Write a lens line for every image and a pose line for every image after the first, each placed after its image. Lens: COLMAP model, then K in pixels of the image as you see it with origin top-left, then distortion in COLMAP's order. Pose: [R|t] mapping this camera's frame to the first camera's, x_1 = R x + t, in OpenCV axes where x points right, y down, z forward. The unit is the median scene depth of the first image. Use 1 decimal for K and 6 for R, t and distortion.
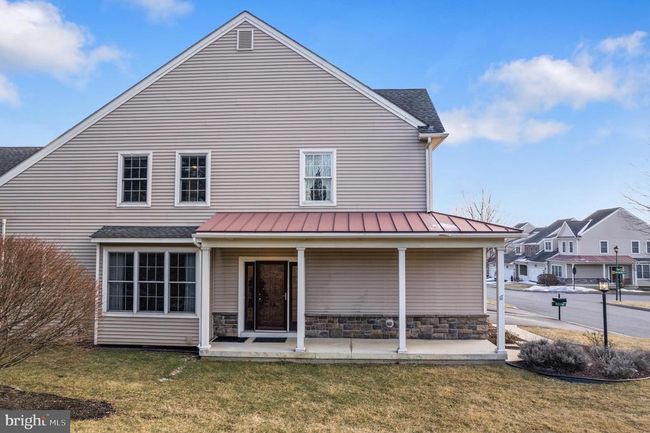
lens RADIAL K [[421.5, 0, 326.8], [0, 421.5, 220.0], [0, 0, 1]] dist [-0.037775, 0.010525]
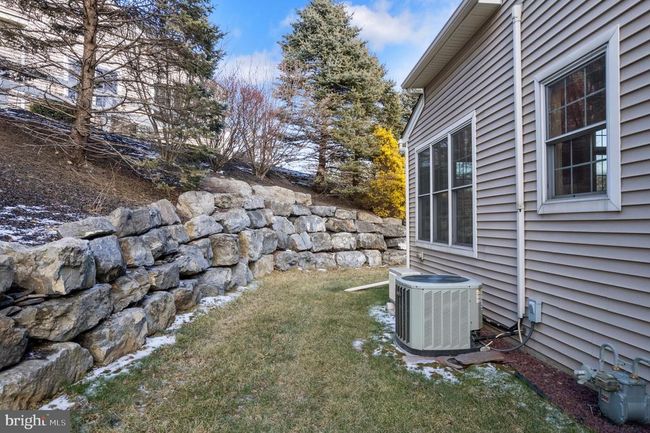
lens RADIAL K [[421.5, 0, 324.4], [0, 421.5, 222.3], [0, 0, 1]] dist [-0.037775, 0.010525]
pose [[0.116359, -0.007862, -0.993176, -0.487913], [0.064748, 0.997902, -0.000313, 0.182130], [0.991095, -0.064270, 0.116624, 0.846081]]
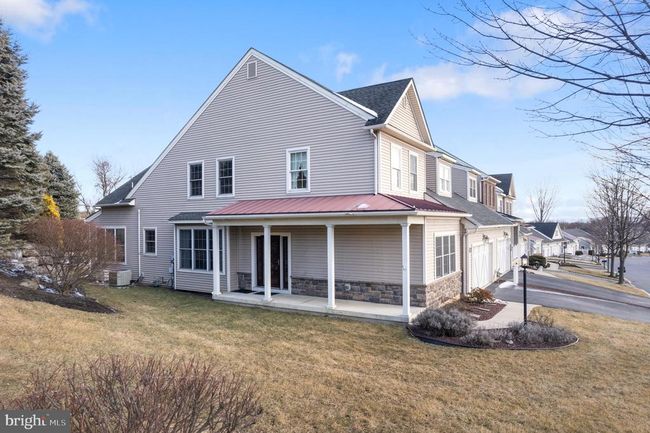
lens RADIAL K [[421.5, 0, 323.1], [0, 421.5, 218.0], [0, 0, 1]] dist [-0.037775, 0.010525]
pose [[0.874759, -0.017592, -0.484239, 0.680677], [0.039379, 0.998616, 0.034858, 0.001493], [0.482955, -0.049561, 0.874241, -0.085178]]
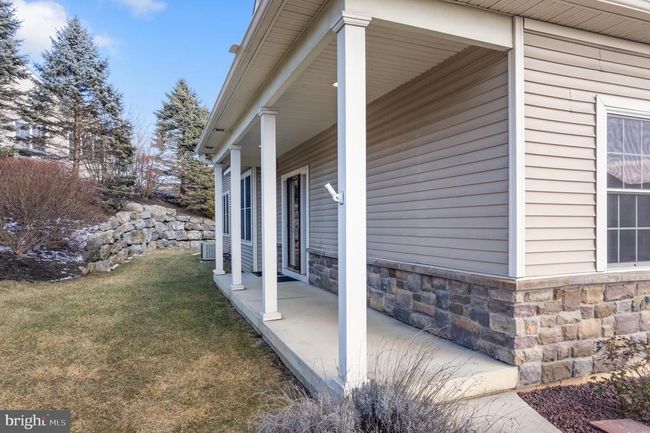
lens RADIAL K [[421.5, 0, 323.5], [0, 421.5, 242.0], [0, 0, 1]] dist [-0.037775, 0.010525]
pose [[0.407713, 0.035609, -0.912416, 0.584847], [0.053436, 0.996596, 0.062772, 0.172856], [0.911545, -0.074348, 0.404422, 0.762394]]
